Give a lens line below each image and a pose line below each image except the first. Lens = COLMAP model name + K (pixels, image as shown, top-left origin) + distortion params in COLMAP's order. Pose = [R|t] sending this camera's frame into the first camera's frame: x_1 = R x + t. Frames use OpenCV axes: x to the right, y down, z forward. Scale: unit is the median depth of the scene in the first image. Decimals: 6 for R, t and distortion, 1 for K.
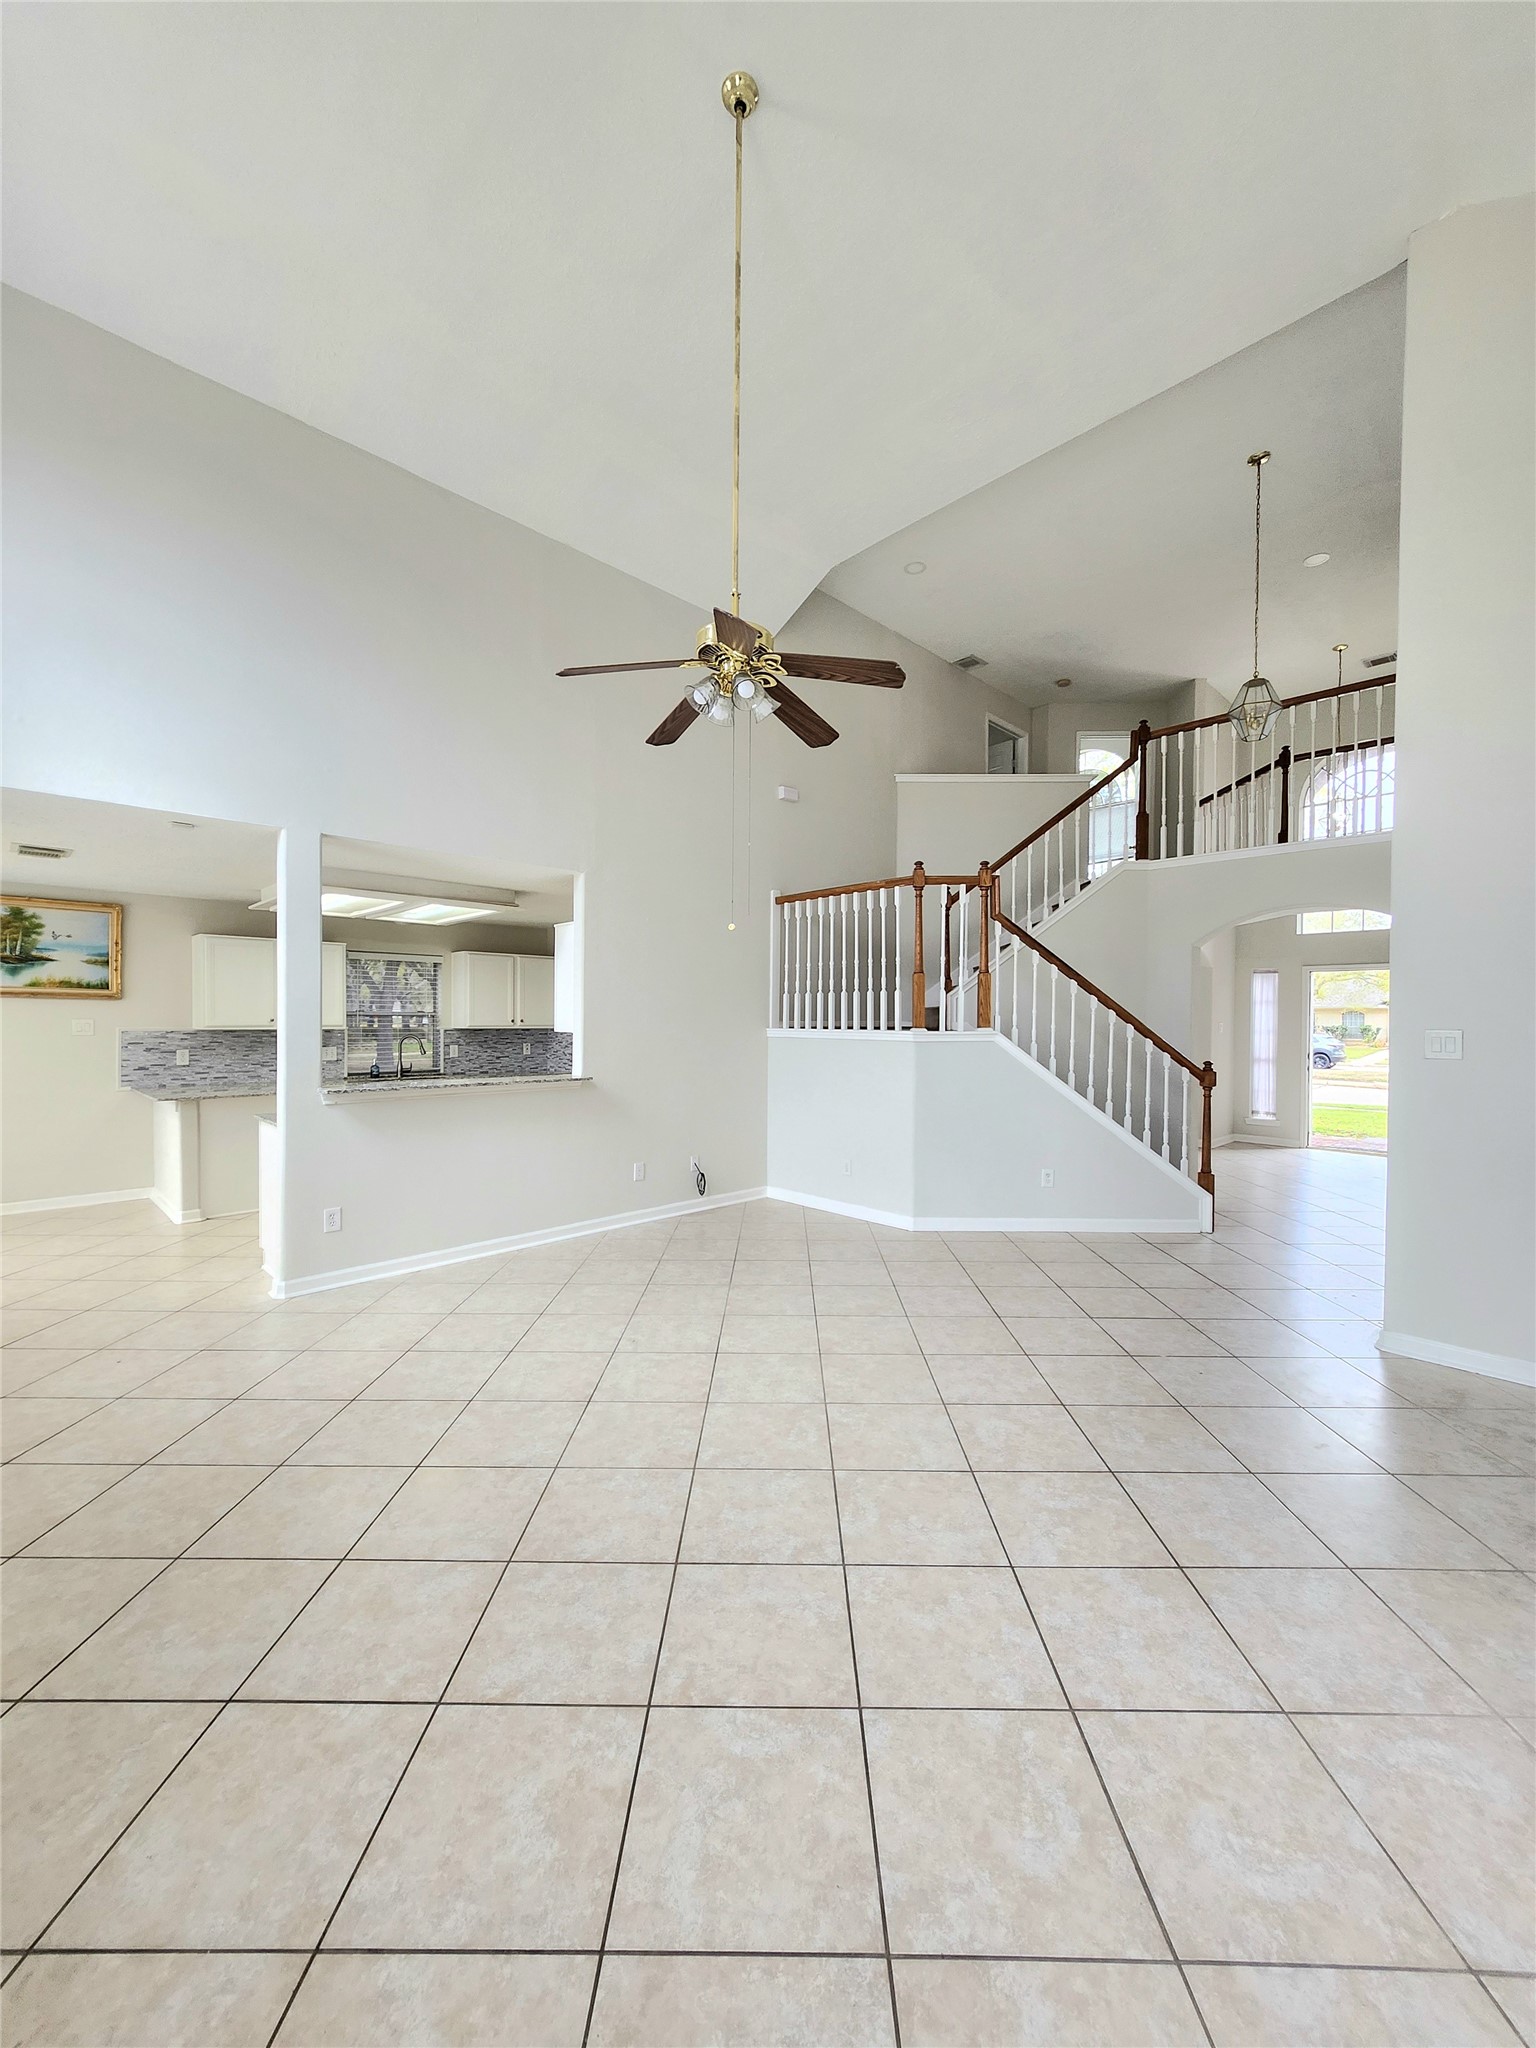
lens RADIAL K [[804.3, 0, 778.6], [0, 804.3, 1026.0], [0, 0, 1]] dist [-0.010604, 0.003593]
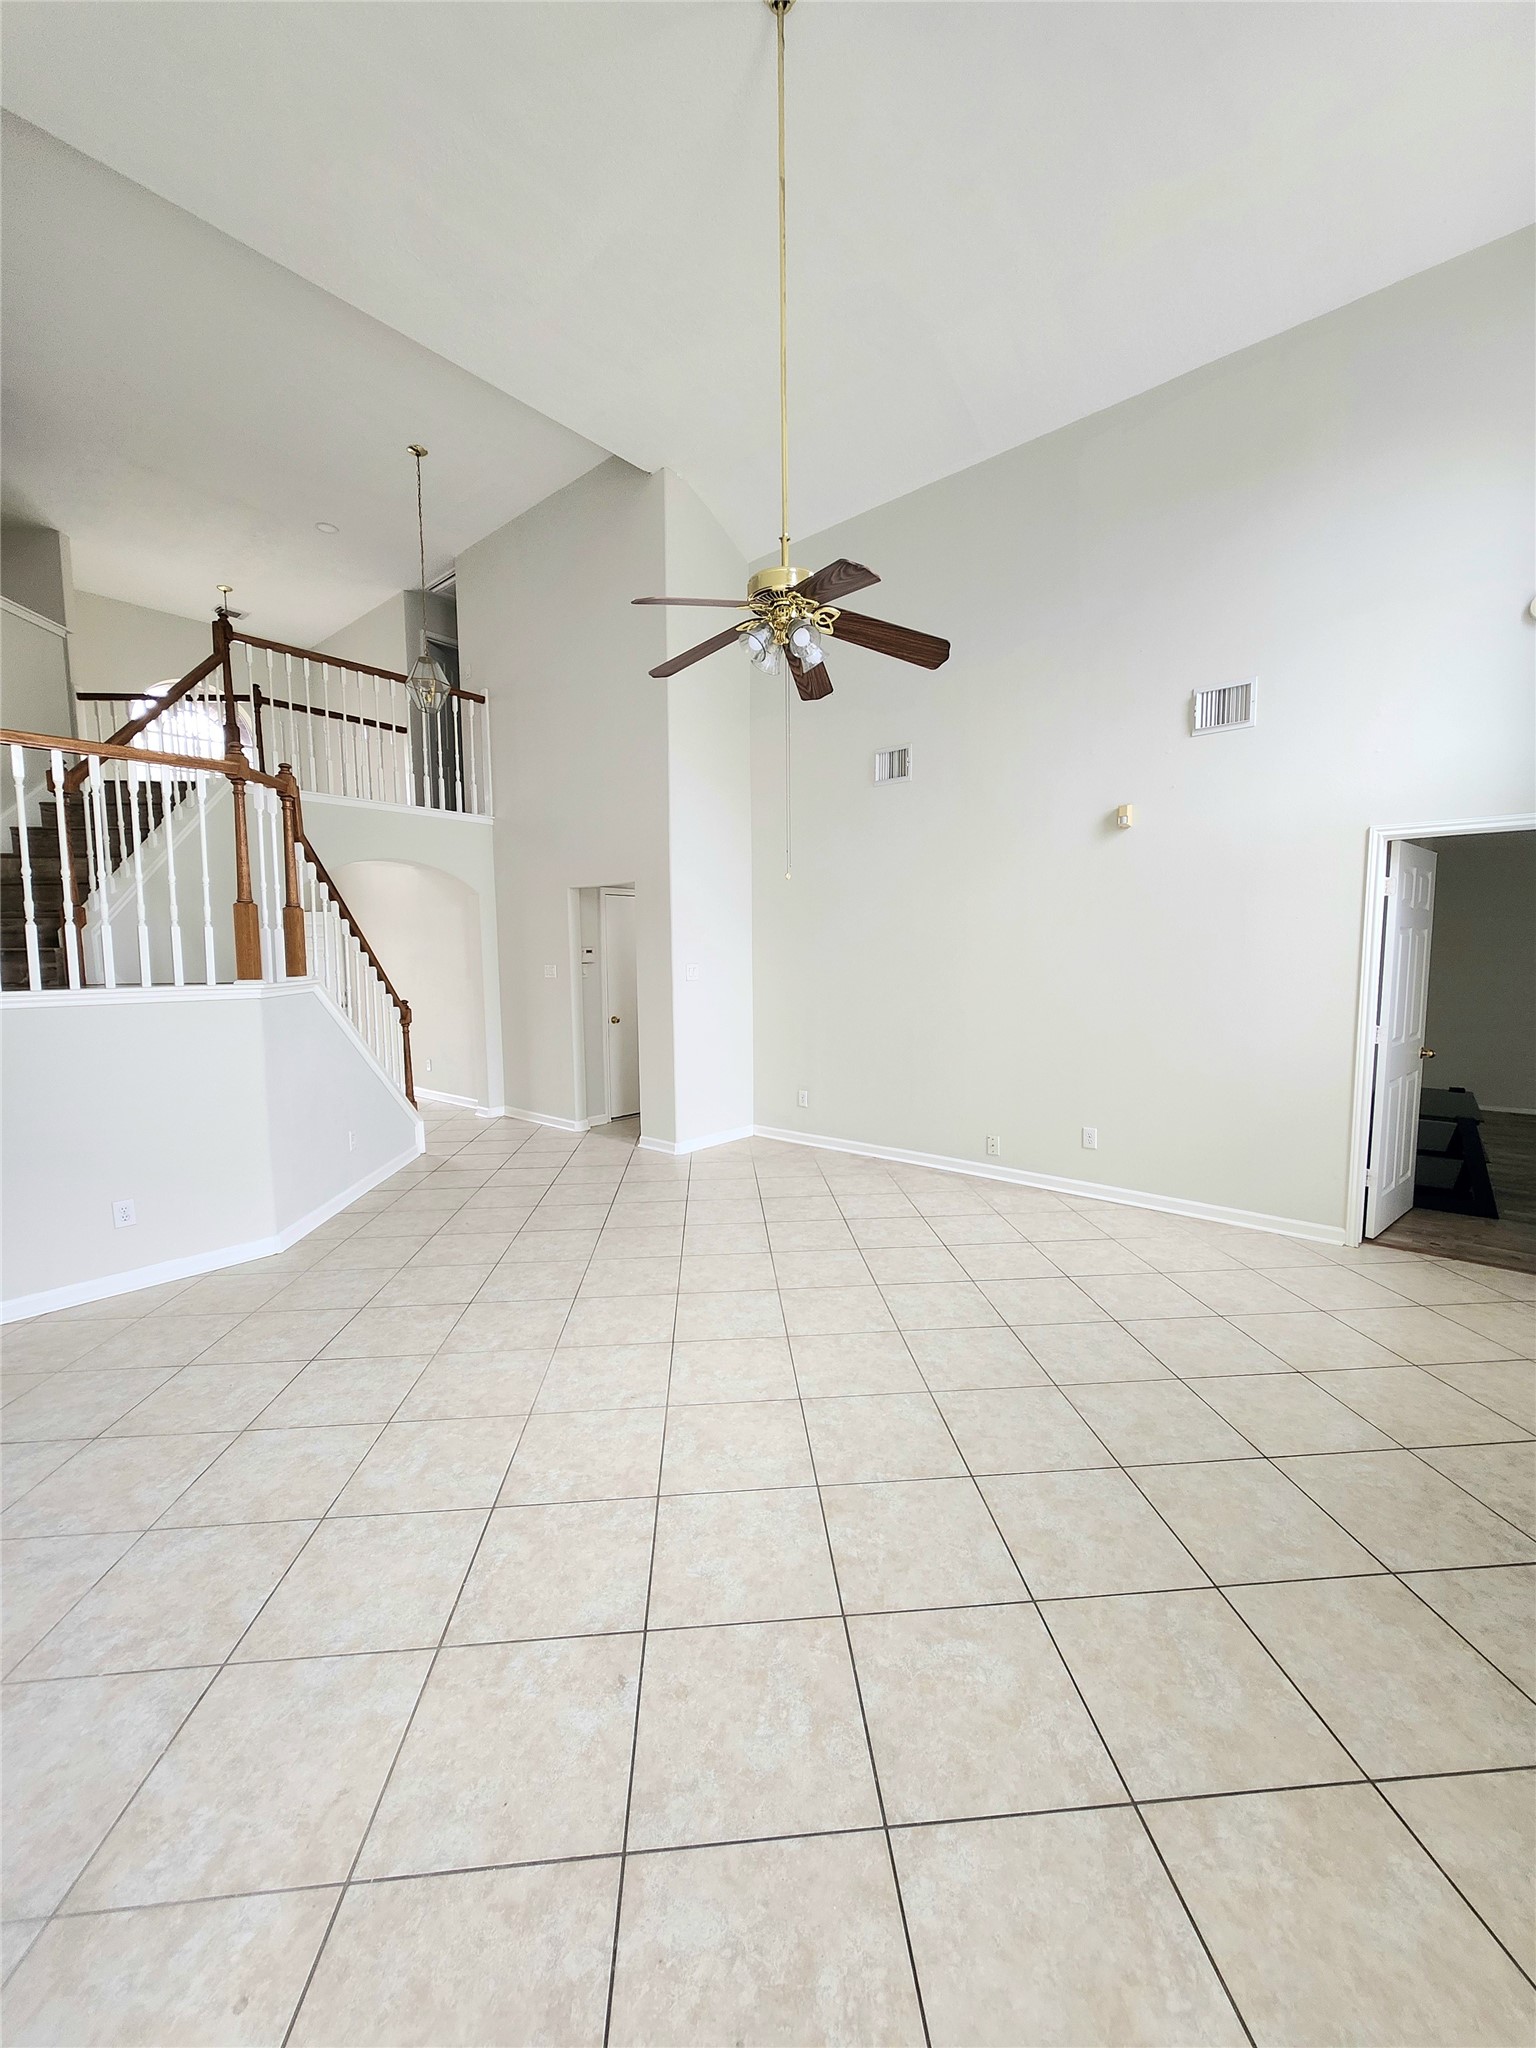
lens RADIAL K [[804.3, 0, 783.7], [0, 804.3, 1017.3], [0, 0, 1]] dist [-0.010604, 0.003593]
pose [[-0.085344, -0.089331, 0.992339, -1.440246], [0.023841, 0.995504, 0.091667, -0.047813], [-0.996066, 0.031482, -0.082830, 1.438179]]
